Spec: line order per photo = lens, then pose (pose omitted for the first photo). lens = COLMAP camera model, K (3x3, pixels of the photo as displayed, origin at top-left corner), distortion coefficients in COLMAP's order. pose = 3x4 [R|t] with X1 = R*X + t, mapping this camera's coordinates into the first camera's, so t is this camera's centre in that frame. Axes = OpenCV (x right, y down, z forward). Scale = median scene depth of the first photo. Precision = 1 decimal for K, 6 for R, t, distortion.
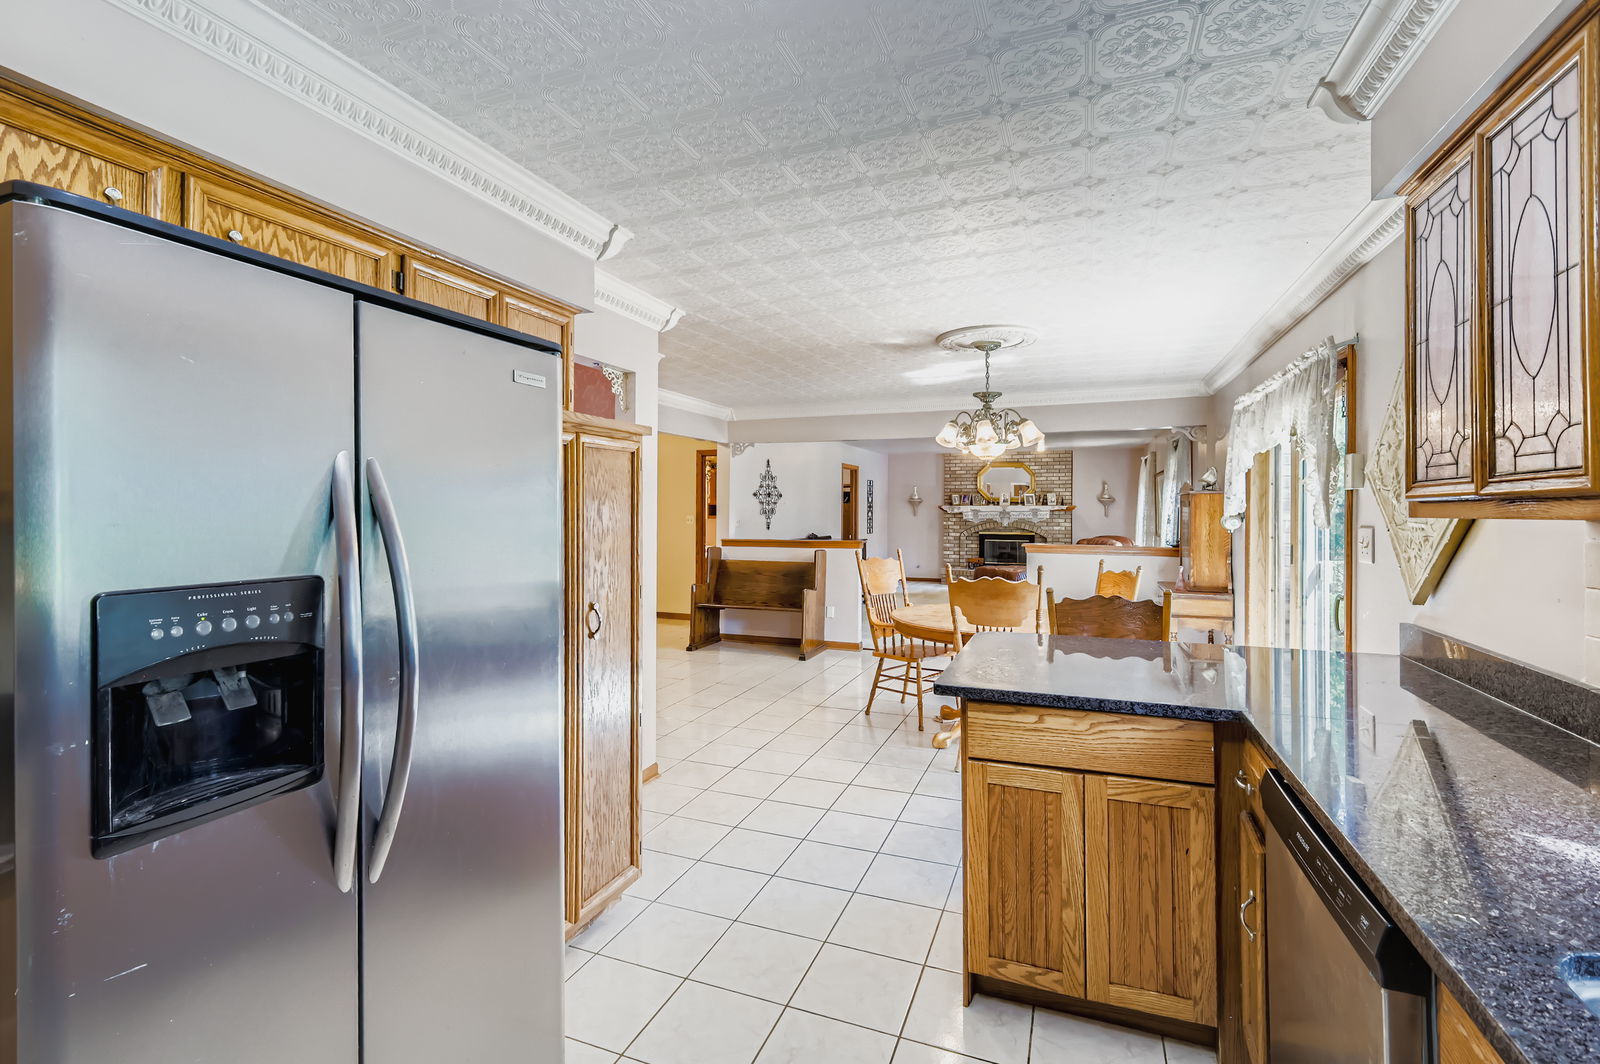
lens RADIAL K [[715.6, 0, 802.7], [0, 715.6, 516.2], [0, 0, 1]] dist [0.001475, -0.000365]
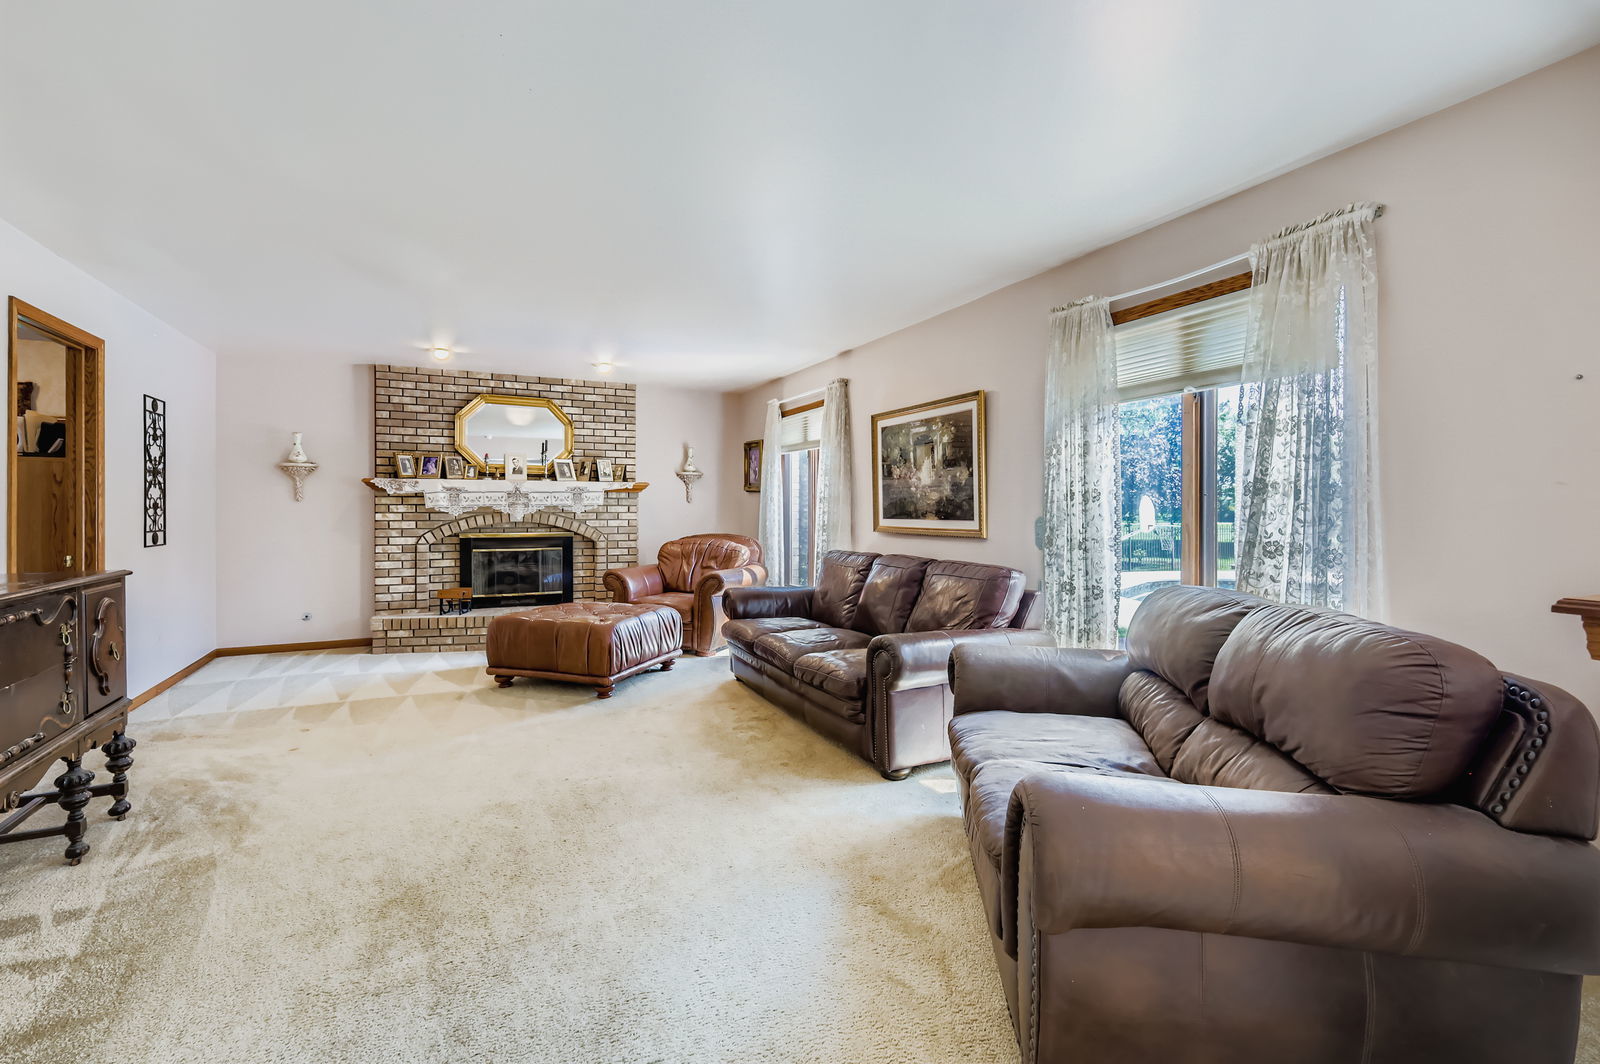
lens RADIAL K [[715.6, 0, 806.4], [0, 715.6, 516.6], [0, 0, 1]] dist [0.001475, -0.000365]
pose [[0.685926, -0.010979, 0.727588, 0.055692], [0.007556, 0.999940, 0.007966, 0.008229], [-0.727632, 0.000033, 0.685968, 0.509908]]
